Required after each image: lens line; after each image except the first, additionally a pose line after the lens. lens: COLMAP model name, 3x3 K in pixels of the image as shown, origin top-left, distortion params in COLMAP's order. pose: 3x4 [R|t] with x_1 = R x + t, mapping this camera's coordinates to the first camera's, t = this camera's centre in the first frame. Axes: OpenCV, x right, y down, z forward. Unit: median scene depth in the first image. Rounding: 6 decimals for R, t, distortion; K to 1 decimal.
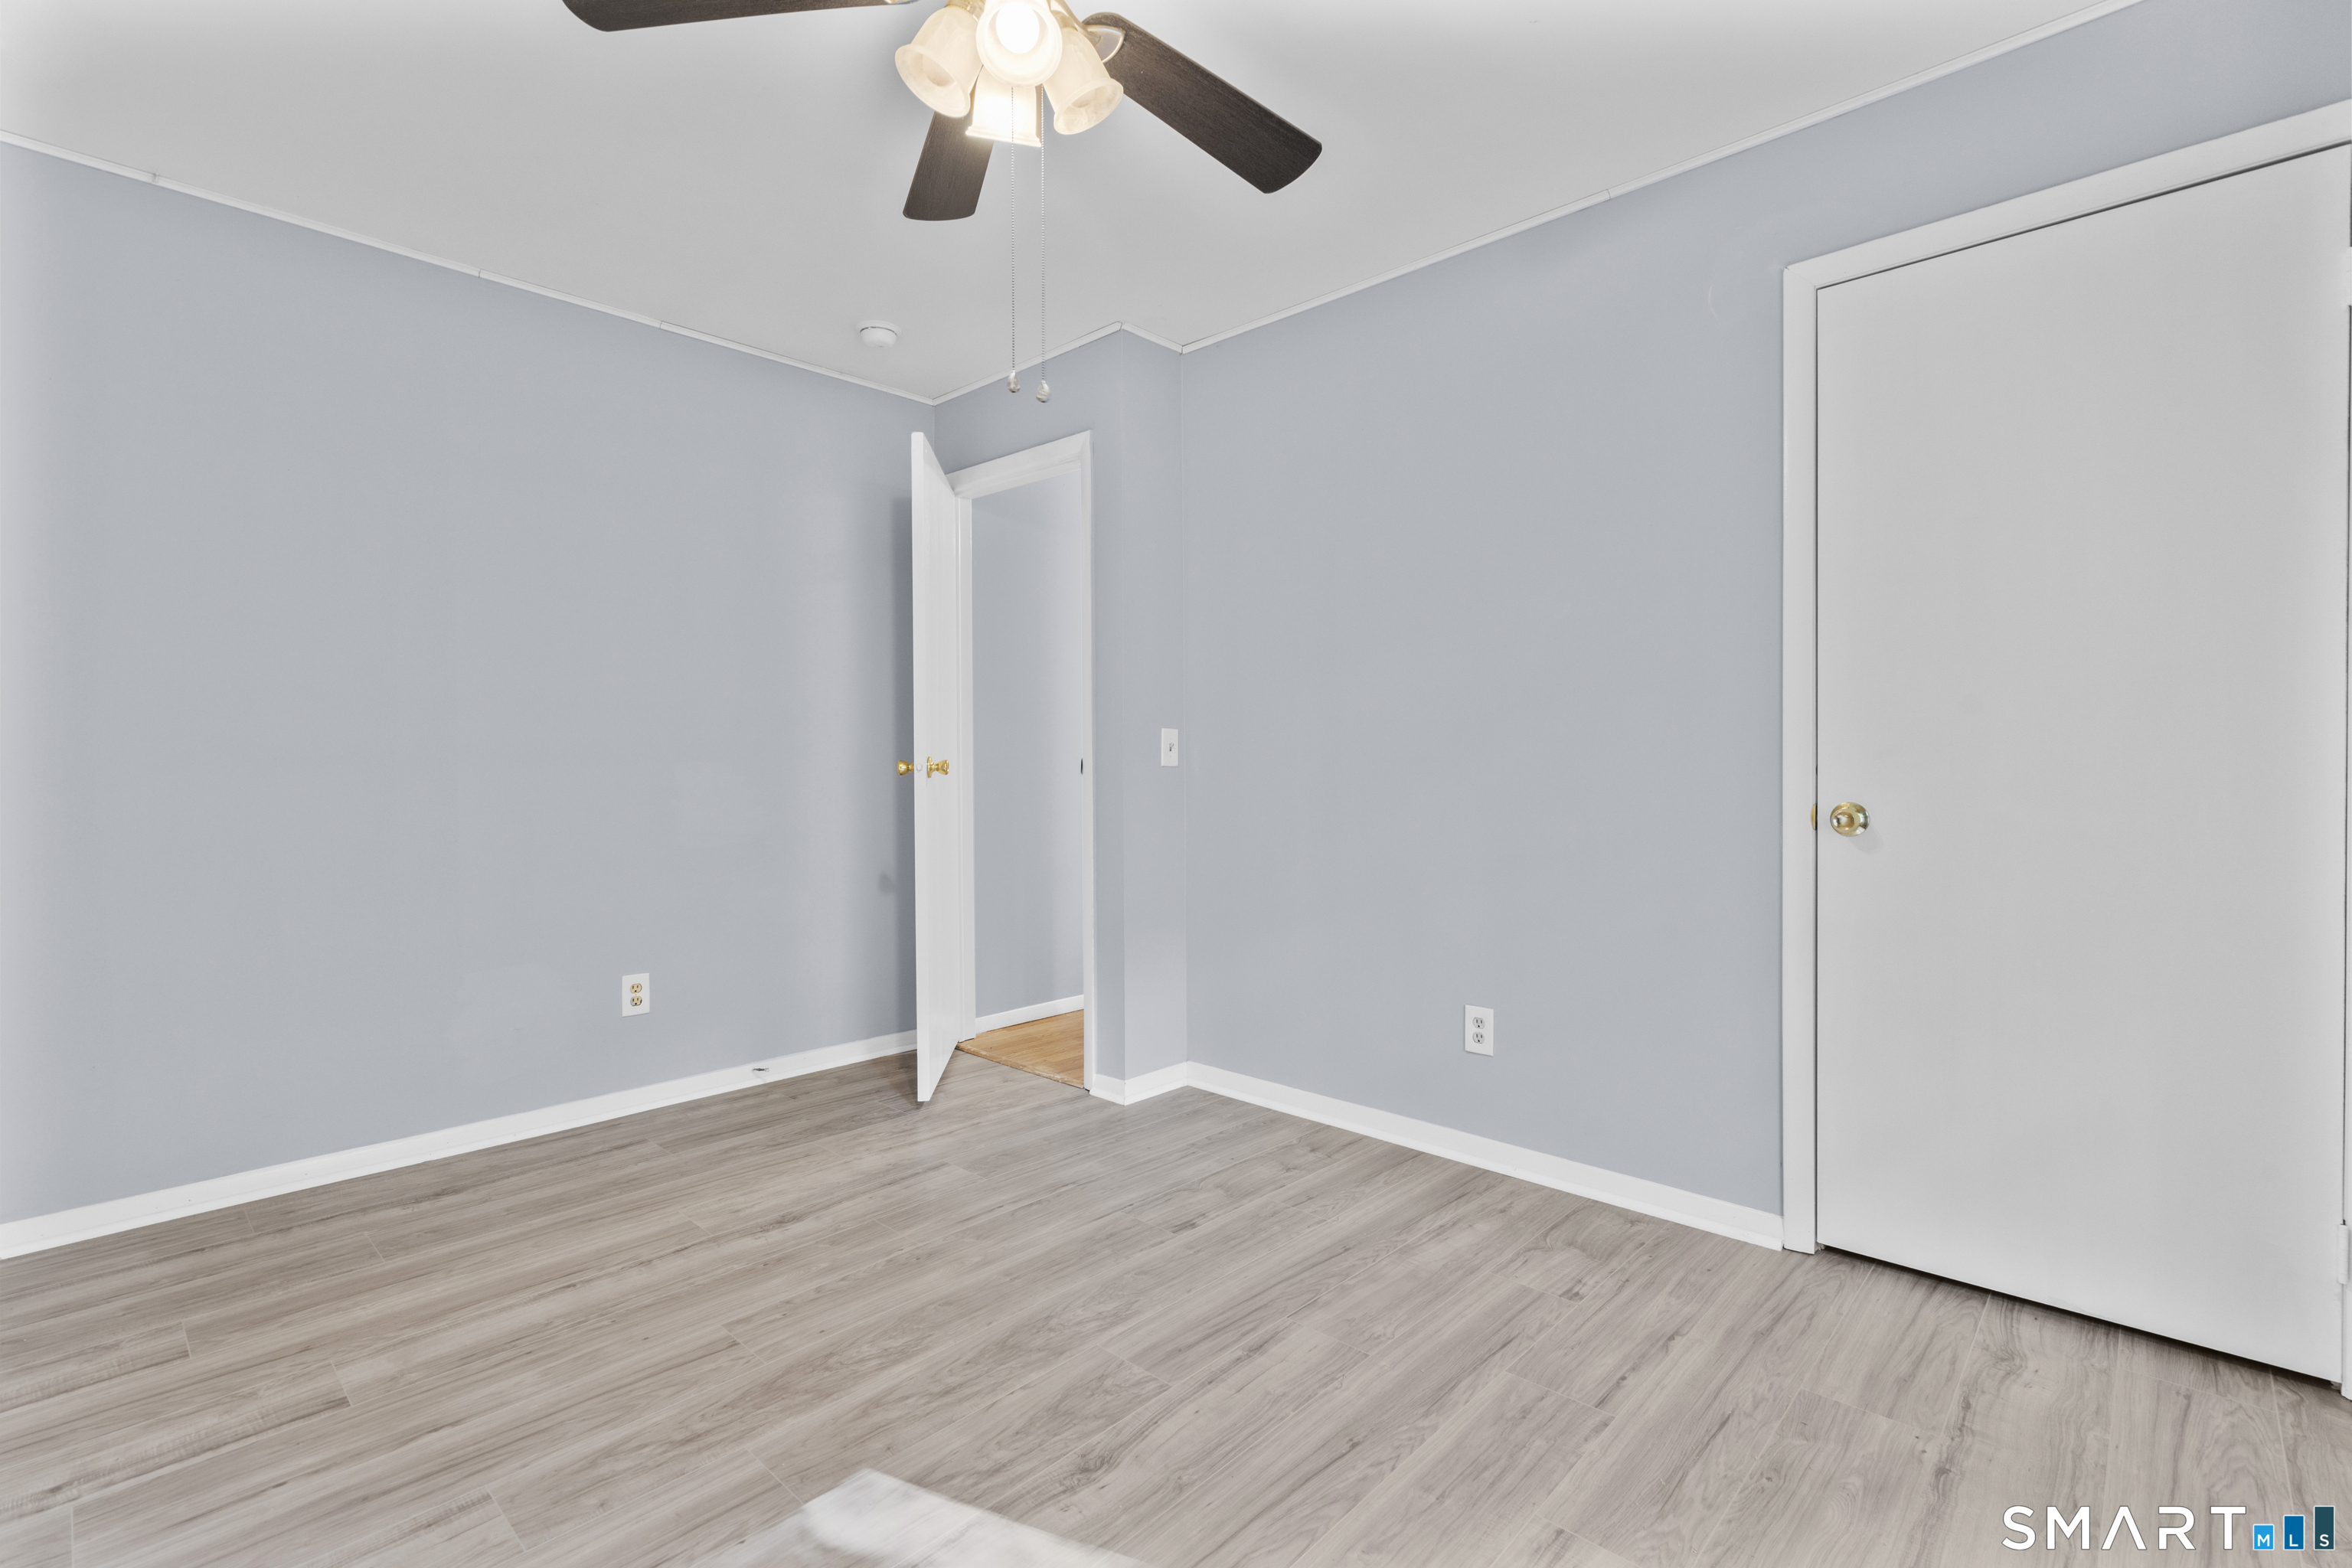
lens RADIAL K [[1063.0, 0, 1175.3], [0, 1063.0, 776.4], [0, 0, 1]] dist [-0.000342, 0.000126]
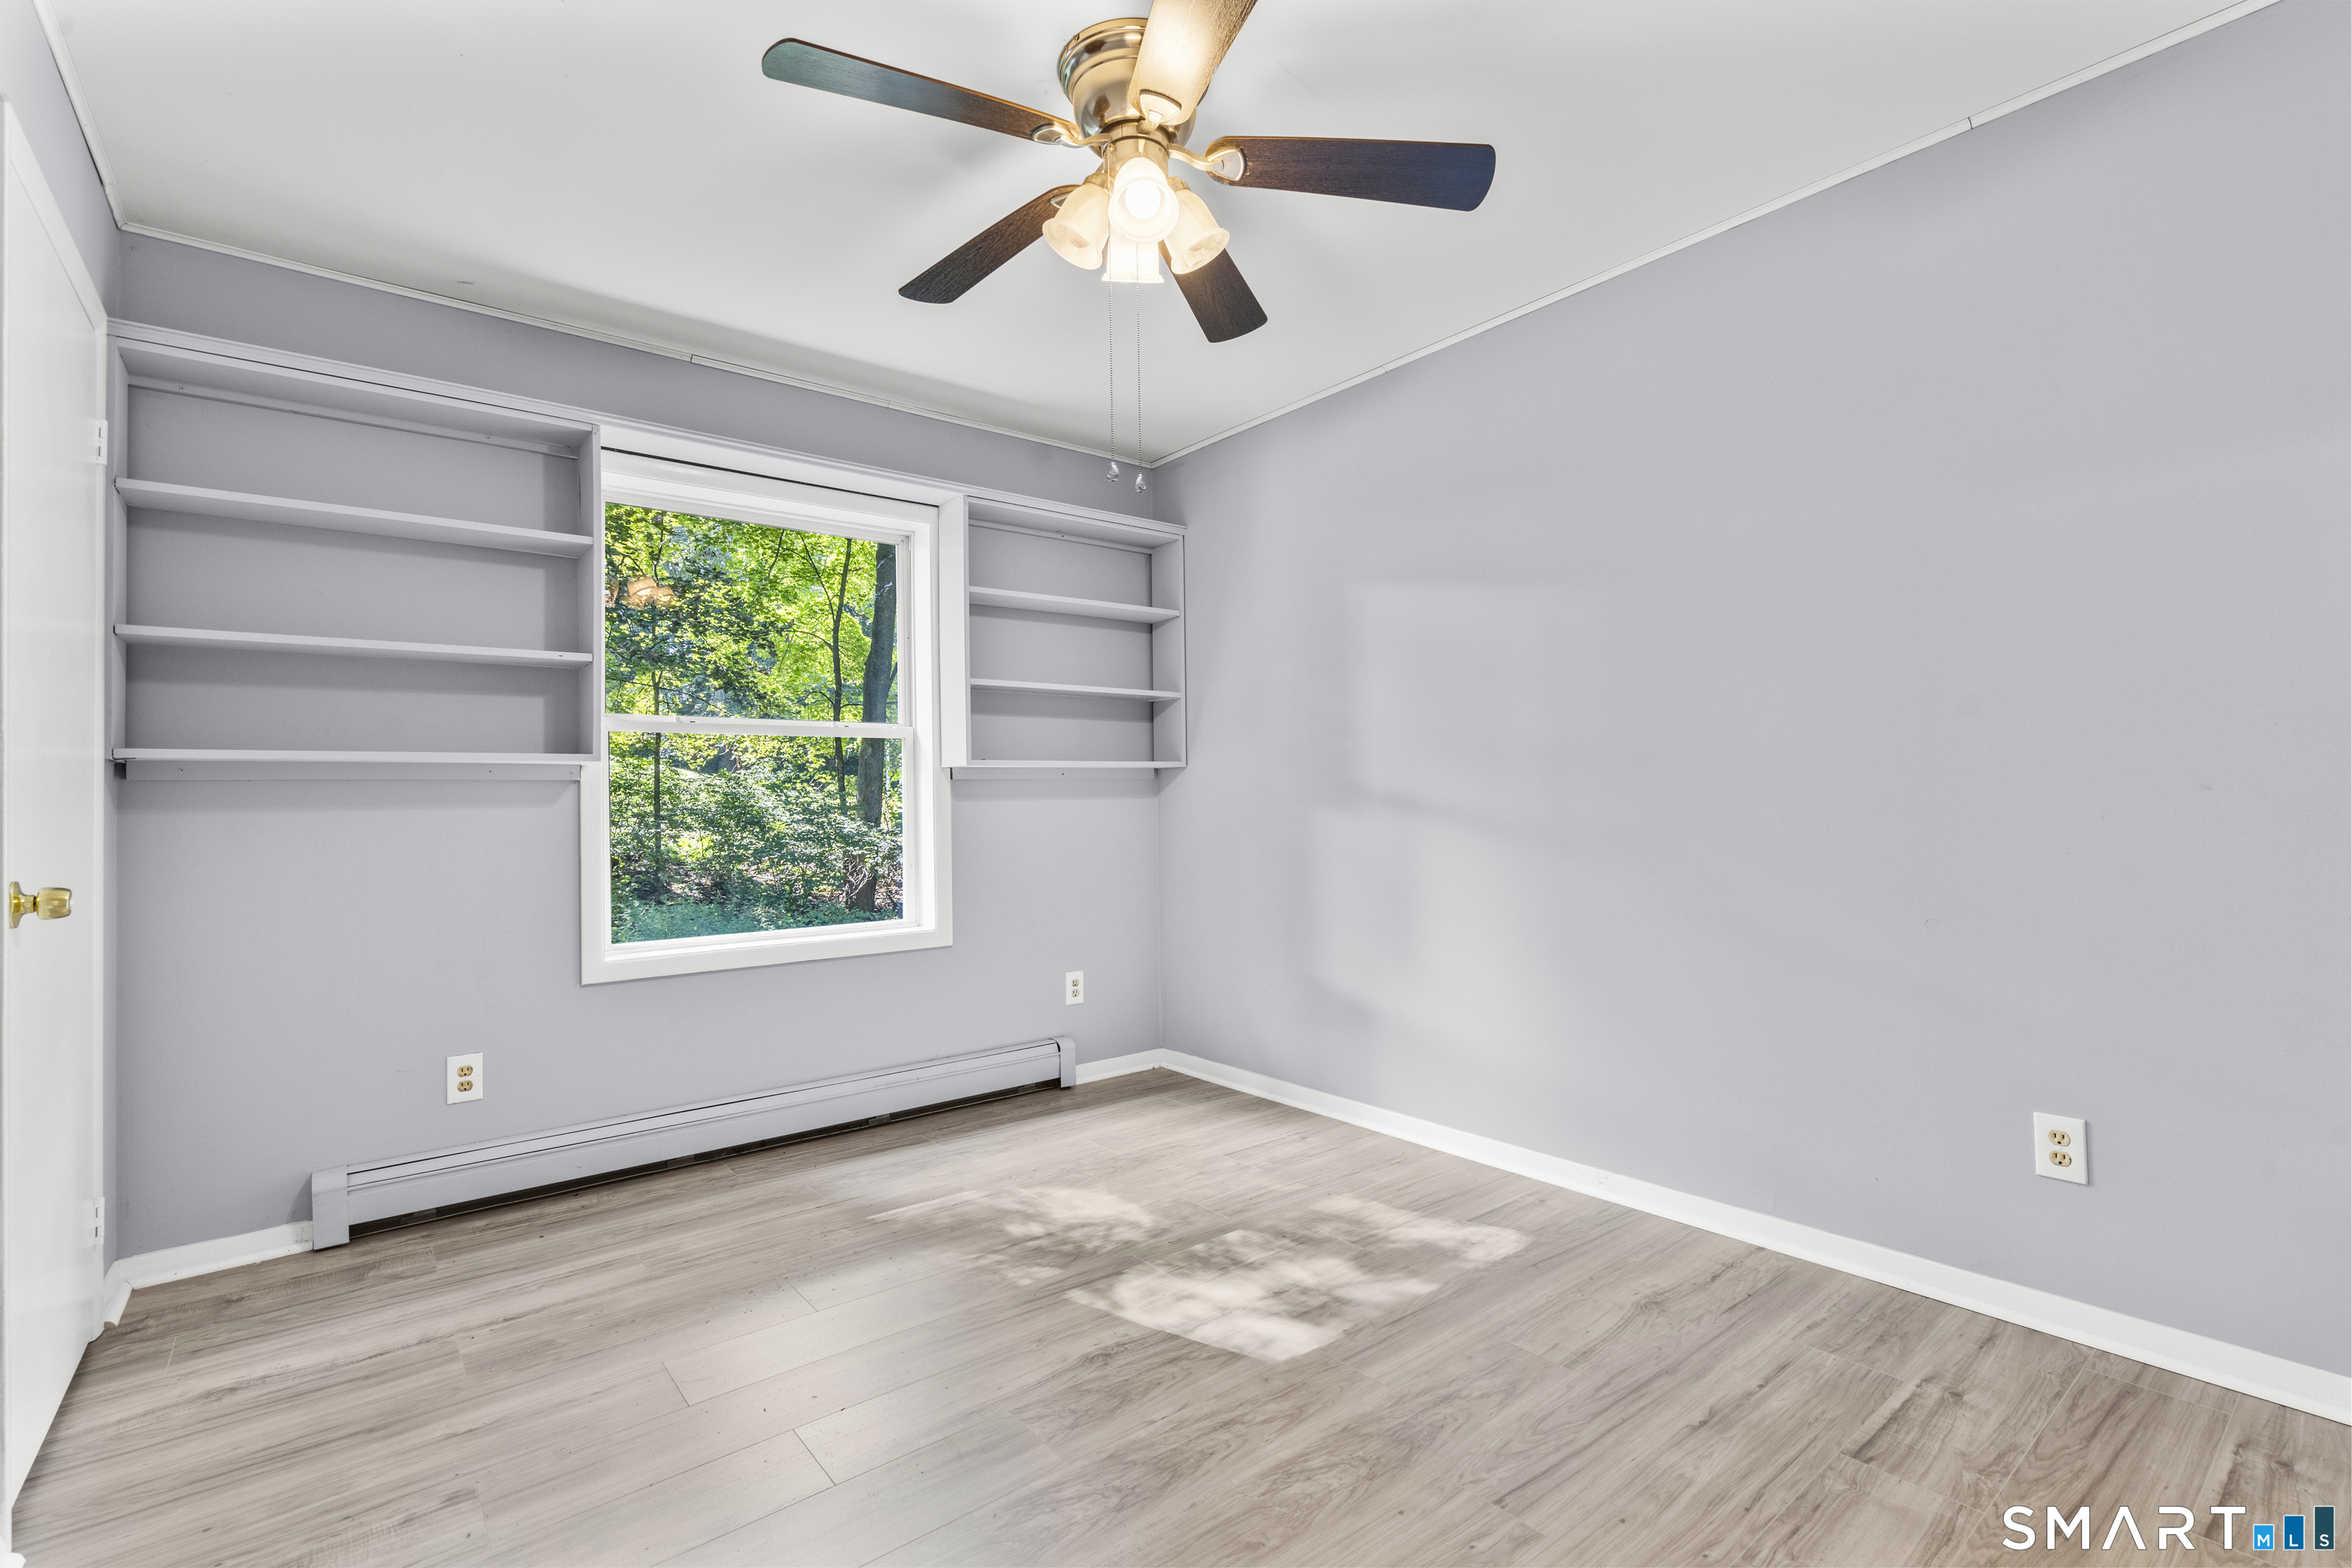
lens RADIAL K [[1063.0, 0, 1176.6], [0, 1063.0, 786.8], [0, 0, 1]] dist [-0.000342, 0.000126]
pose [[-0.990962, 0.022716, 0.132209, -0.313809], [0.022627, 0.999742, -0.002172, -0.025453], [-0.132224, 0.000839, -0.991220, 2.004873]]
